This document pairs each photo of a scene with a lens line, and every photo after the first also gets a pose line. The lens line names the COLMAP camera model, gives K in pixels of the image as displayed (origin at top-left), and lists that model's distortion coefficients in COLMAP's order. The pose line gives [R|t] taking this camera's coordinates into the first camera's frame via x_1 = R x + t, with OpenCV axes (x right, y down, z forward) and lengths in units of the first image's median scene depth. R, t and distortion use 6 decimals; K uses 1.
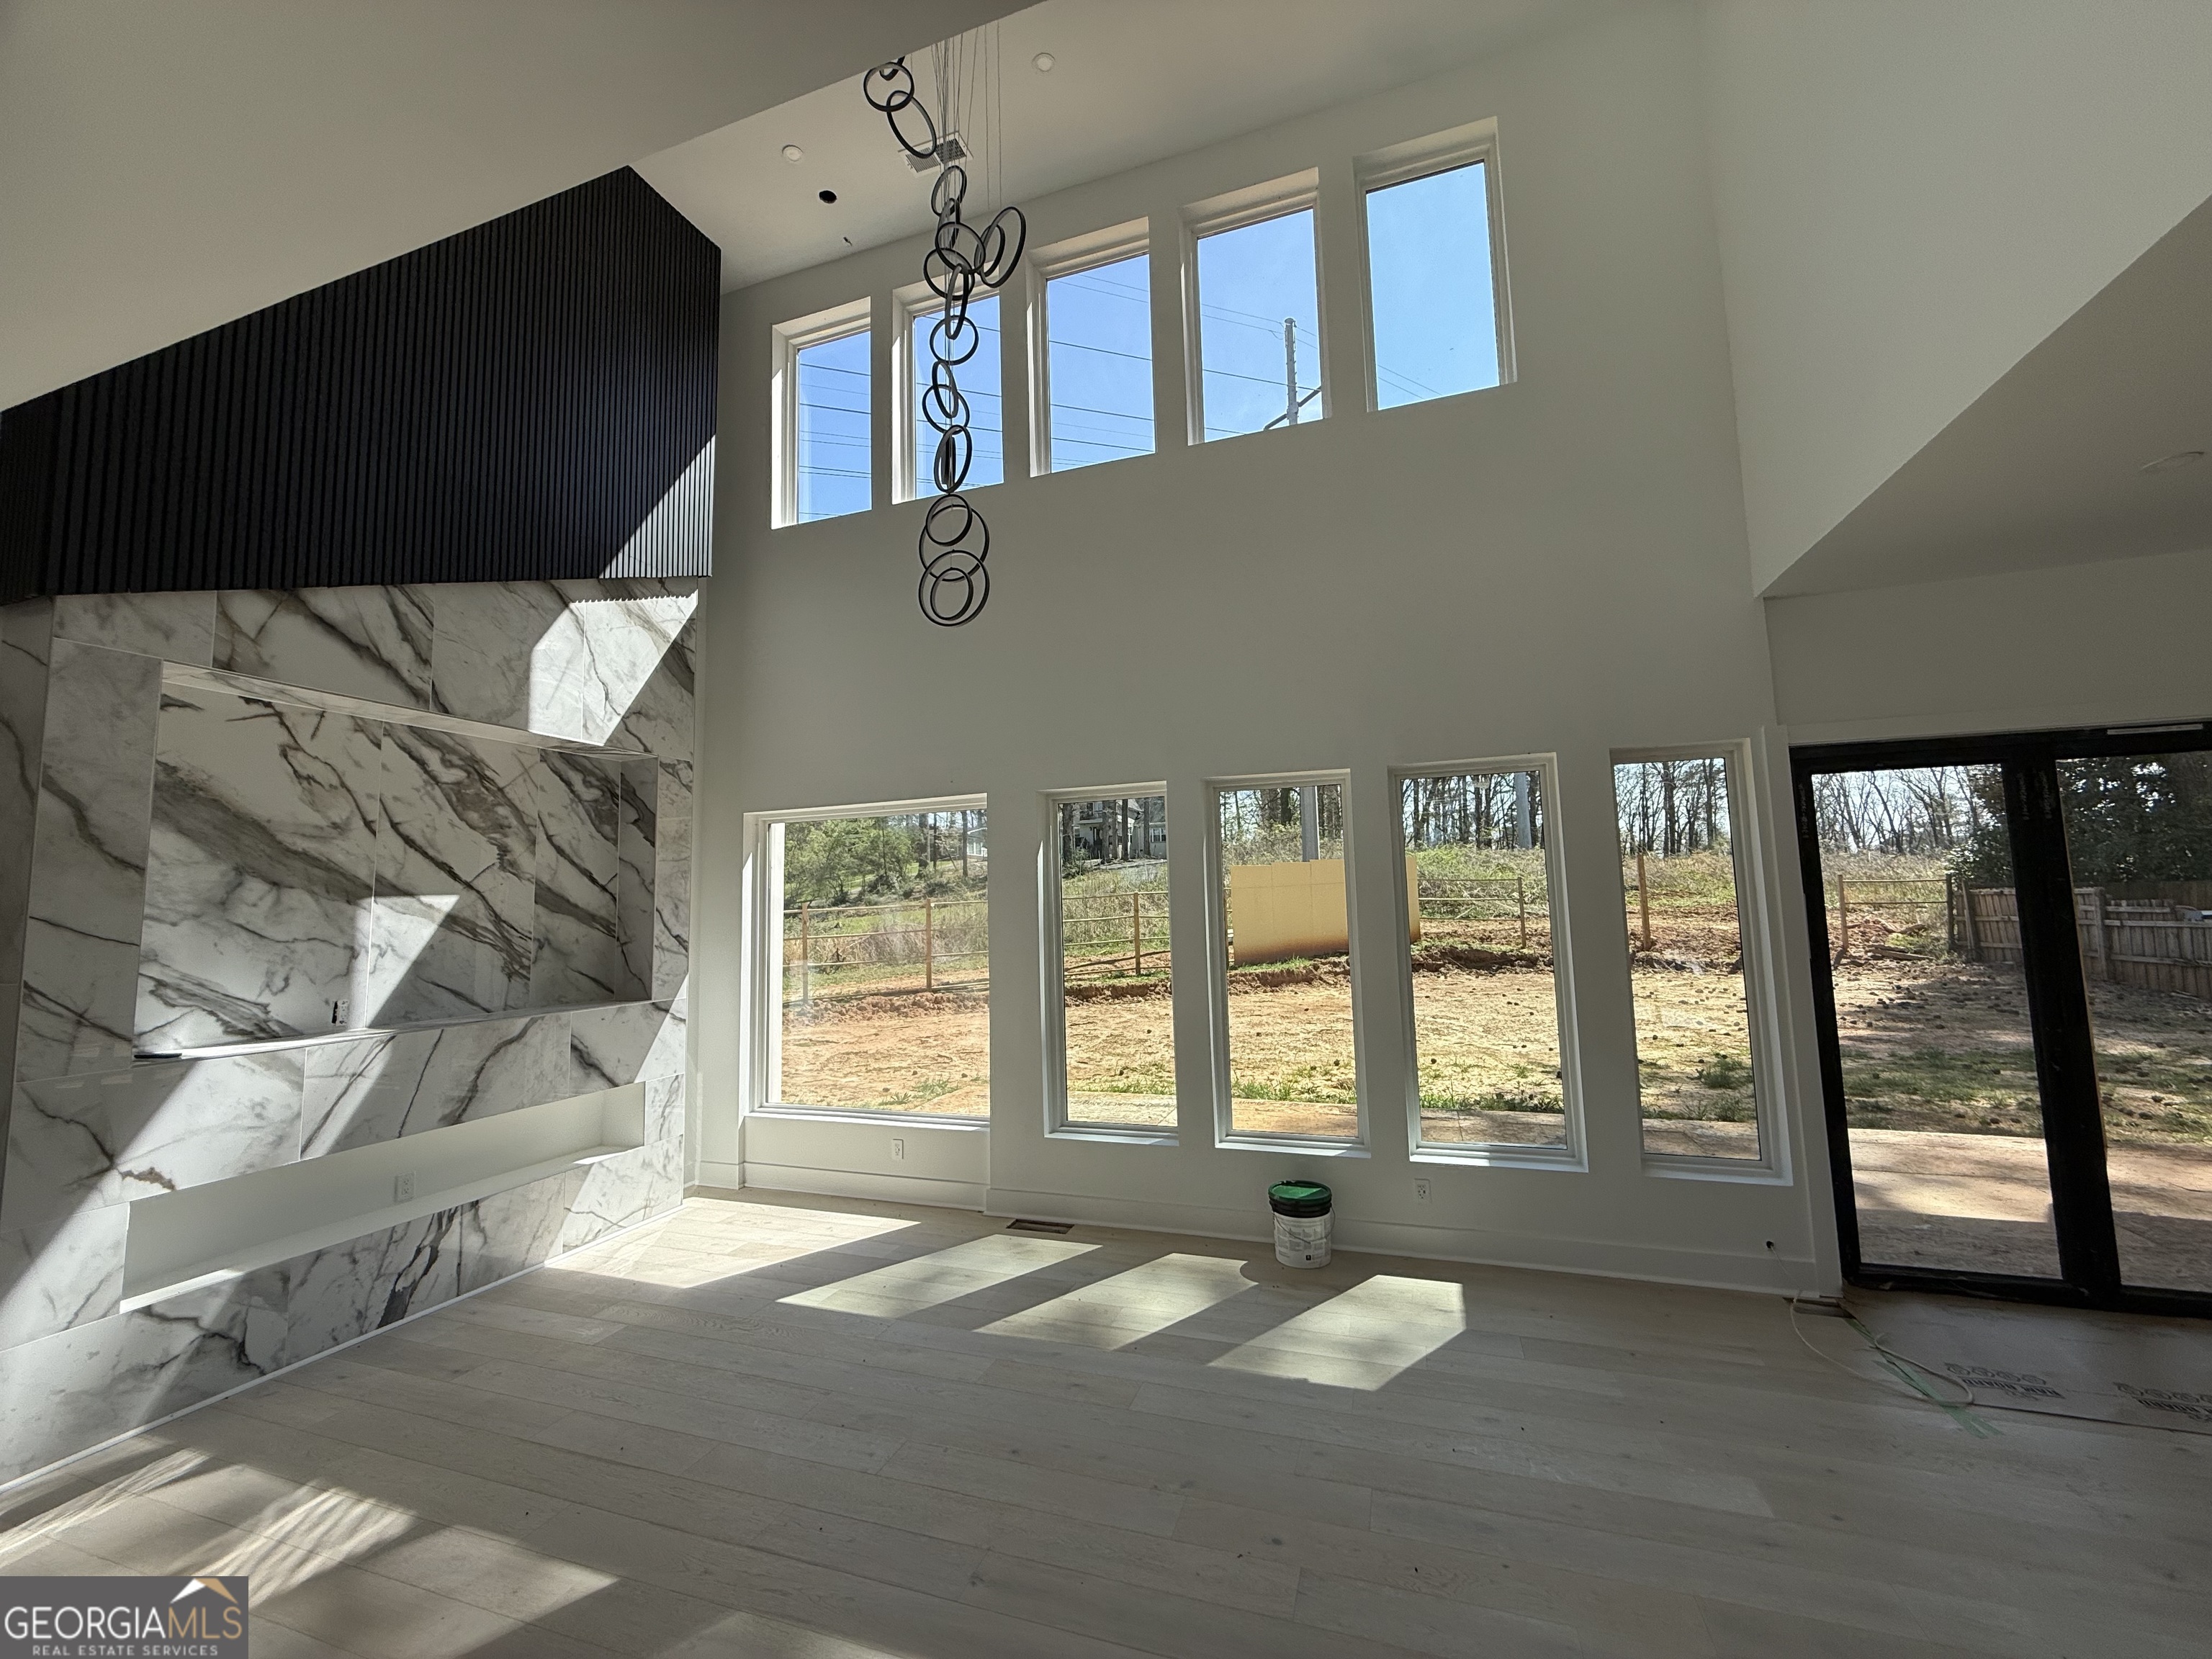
lens RADIAL K [[878.4, 0, 1101.4], [0, 878.4, 826.8], [0, 0, 1]] dist [0.000300, 0.000069]
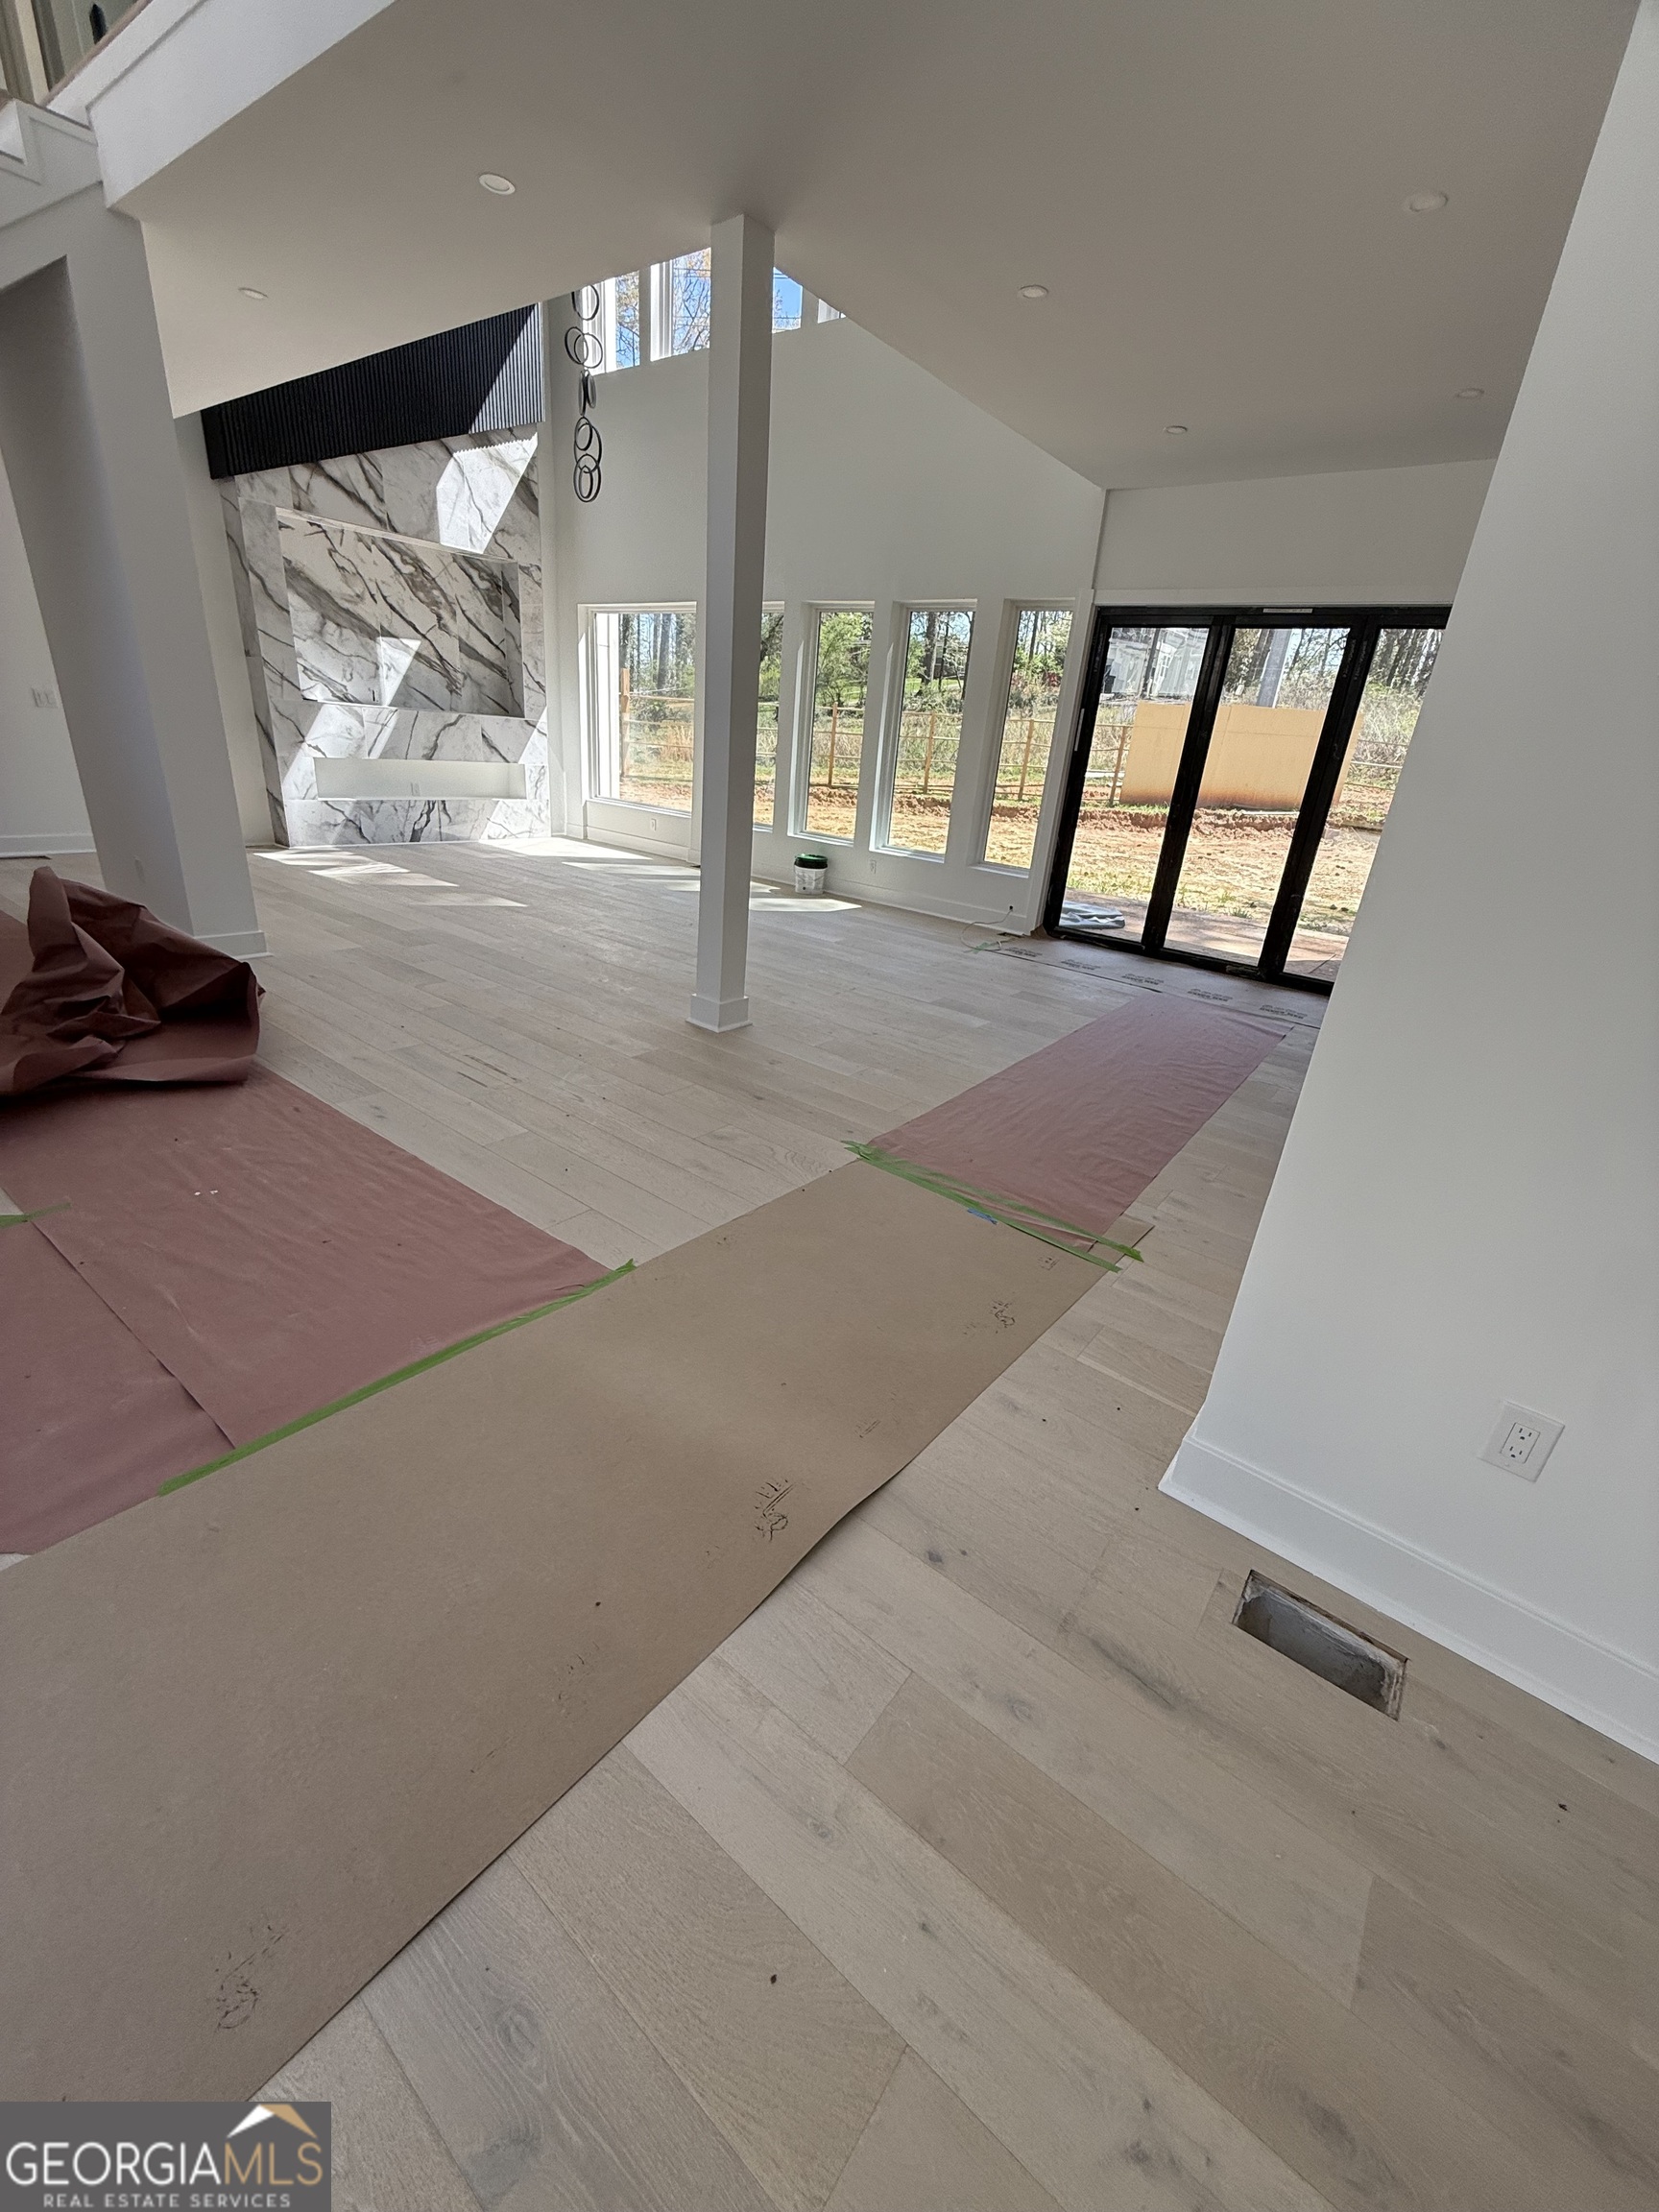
lens RADIAL K [[878.4, 0, 835.3], [0, 878.4, 1100.8], [0, 0, 1]] dist [0.000300, 0.000069]
pose [[0.943206, 0.217544, -0.251071, 0.853587], [-0.076376, 0.877521, 0.473417, -0.020516], [0.323310, -0.427354, 0.844298, -0.785570]]
